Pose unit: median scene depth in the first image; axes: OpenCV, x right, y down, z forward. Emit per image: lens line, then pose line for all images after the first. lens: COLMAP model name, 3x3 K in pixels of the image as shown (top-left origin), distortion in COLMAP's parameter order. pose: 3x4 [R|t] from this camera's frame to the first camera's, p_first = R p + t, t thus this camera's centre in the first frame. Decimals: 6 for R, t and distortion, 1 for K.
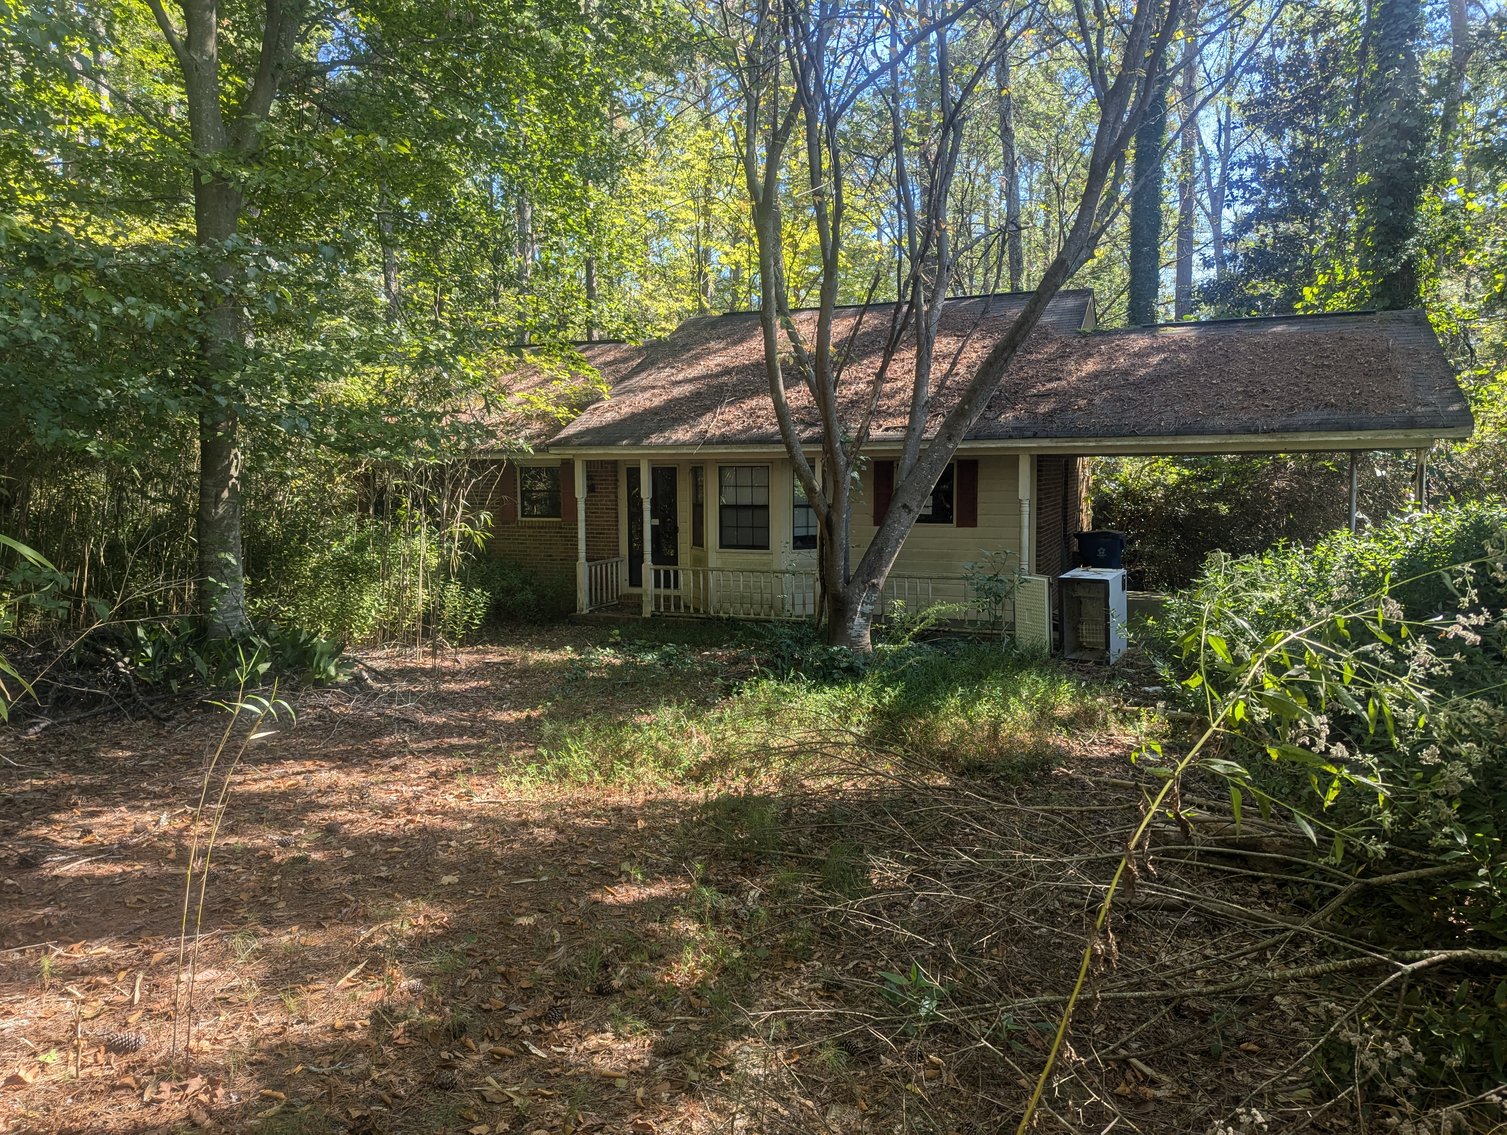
lens RADIAL K [[1075.8, 0, 753.0], [0, 1075.8, 554.5], [0, 0, 1]] dist [0.079034, -0.075492]
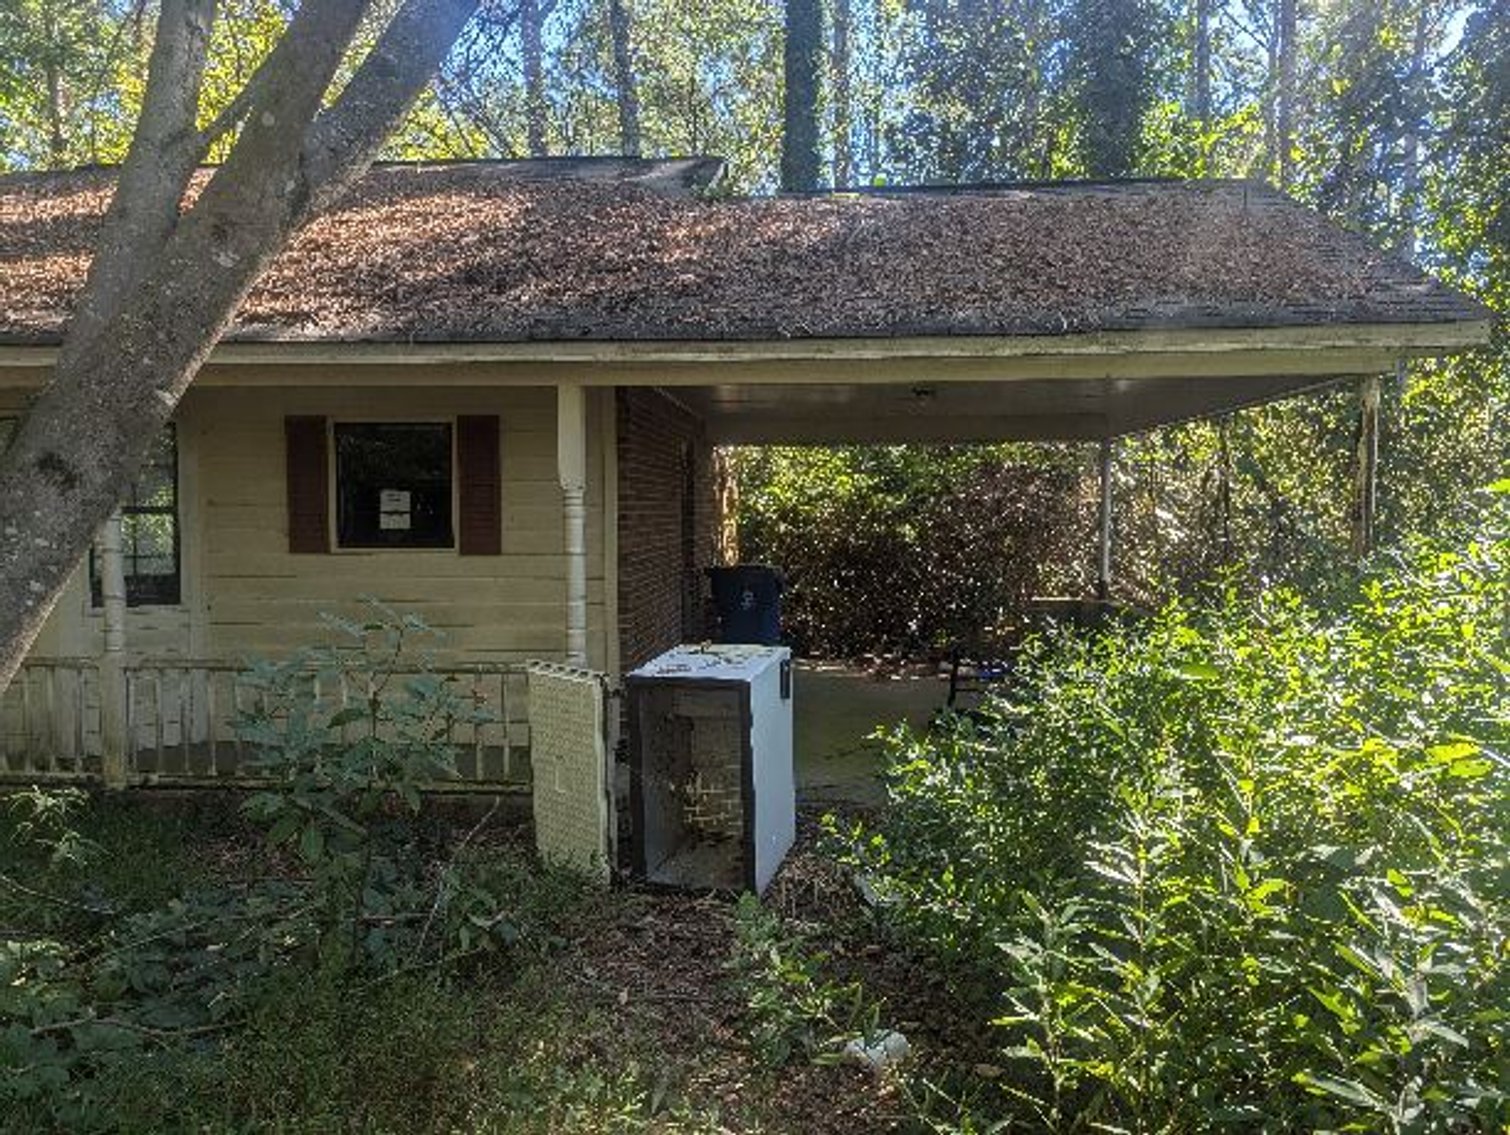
lens RADIAL K [[1073.5, 0, 755.0], [0, 1073.5, 567.5], [0, 0, 1]] dist [0.064641, -0.044999]
pose [[0.953264, -0.007597, 0.302044, 0.181855], [0.015762, 0.999573, -0.024606, -0.006143], [-0.301728, 0.028217, 0.952976, 0.535982]]
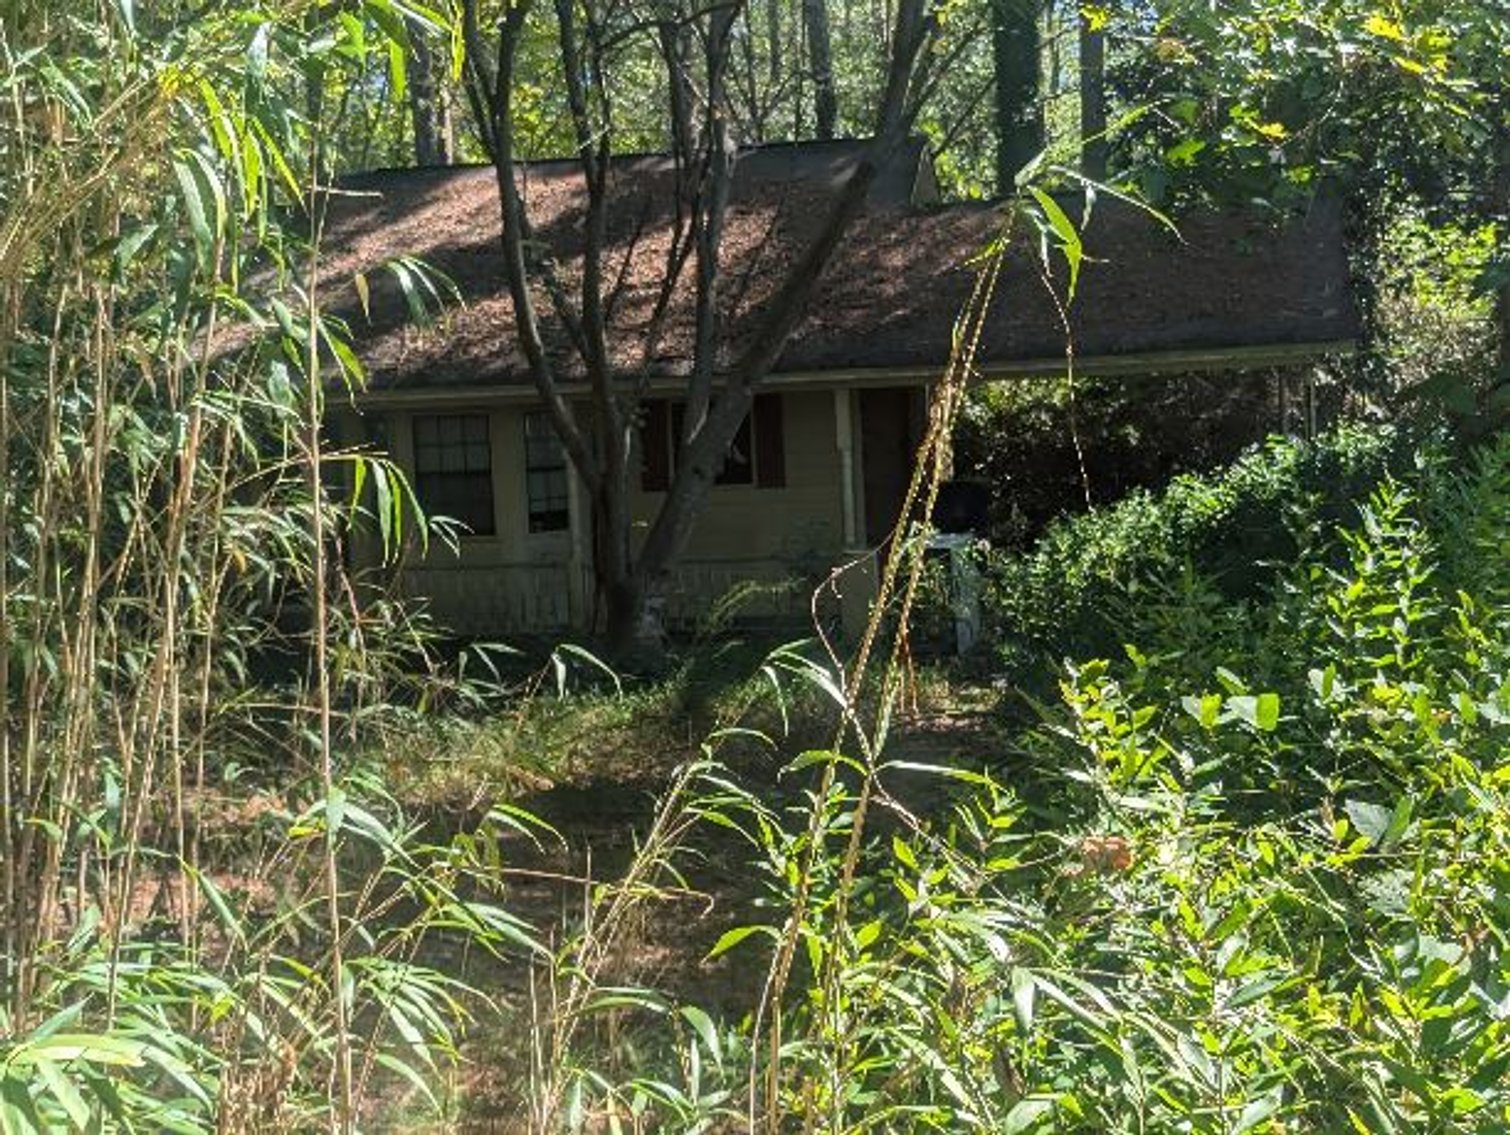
lens RADIAL K [[2037.5, 0, 730.6], [0, 2037.5, 567.3], [0, 0, 1]] dist [0.752718, 0.001869]
pose [[0.983057, -0.061323, 0.172737, -0.077090], [0.058444, 0.998055, 0.021710, -0.003839], [-0.173732, -0.011246, 0.984729, -0.379232]]
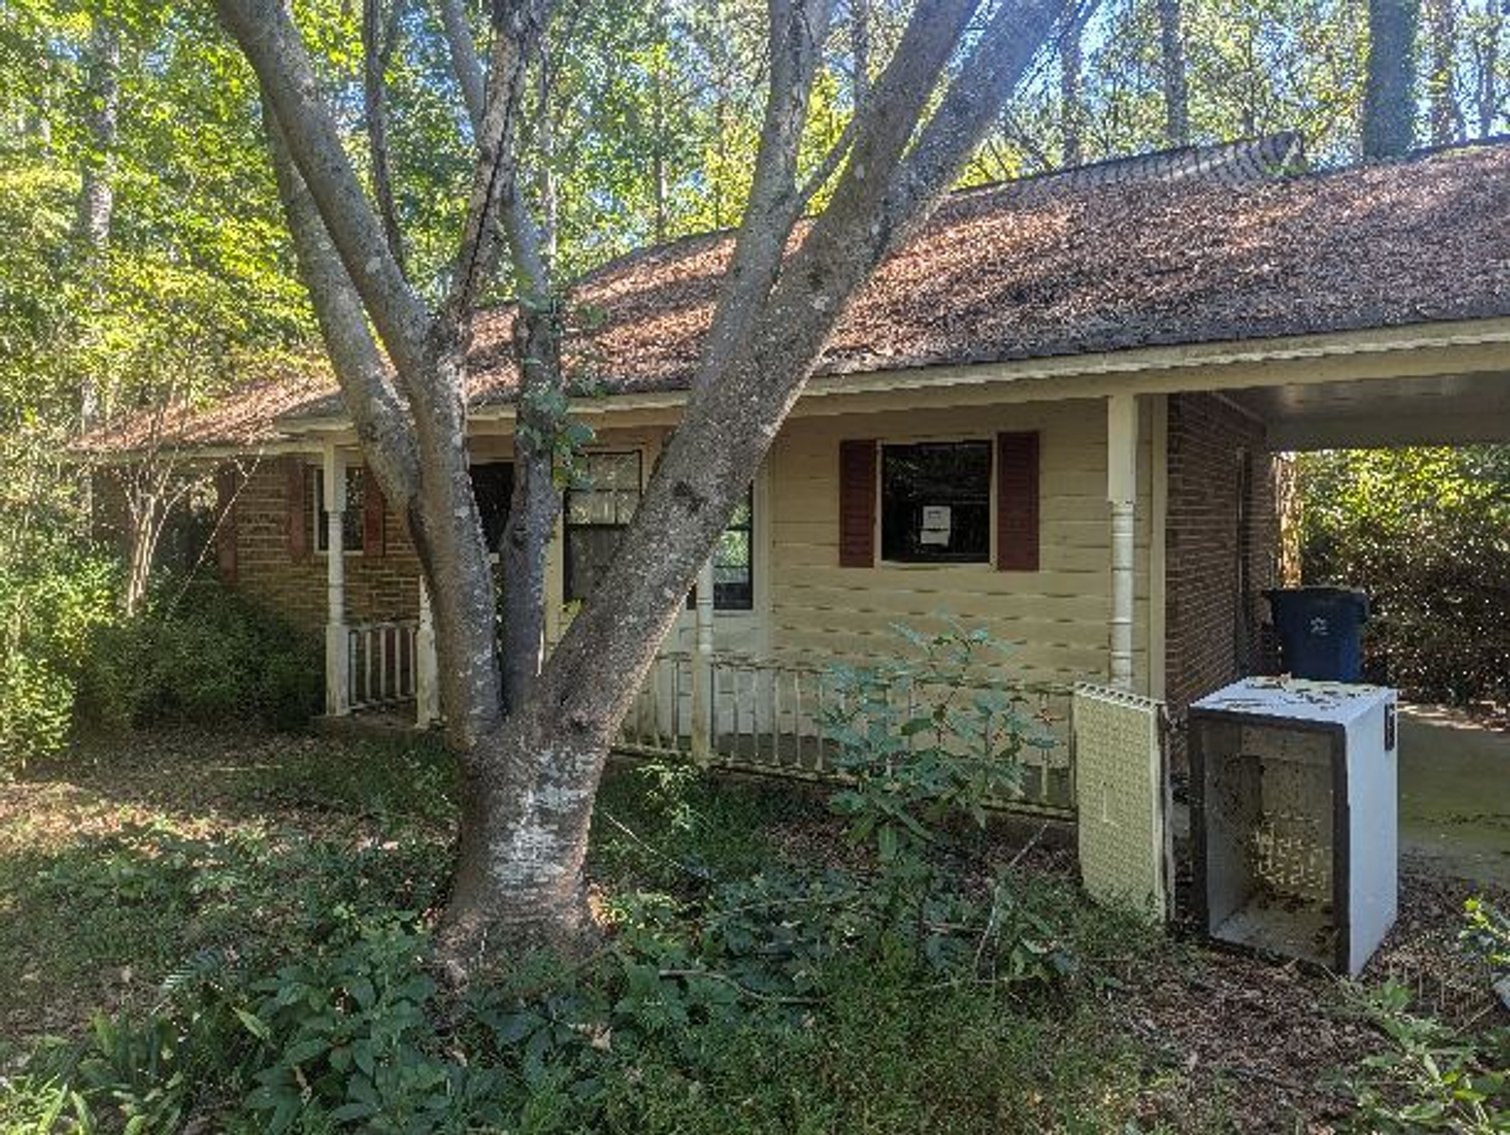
lens RADIAL K [[1077.9, 0, 754.5], [0, 1077.9, 554.5], [0, 0, 1]] dist [0.079034, -0.075492]
pose [[0.986391, 0.011638, -0.164002, 0.172529], [-0.019906, 0.998607, -0.048860, -0.007094], [0.163205, 0.051459, 0.985249, 0.538208]]
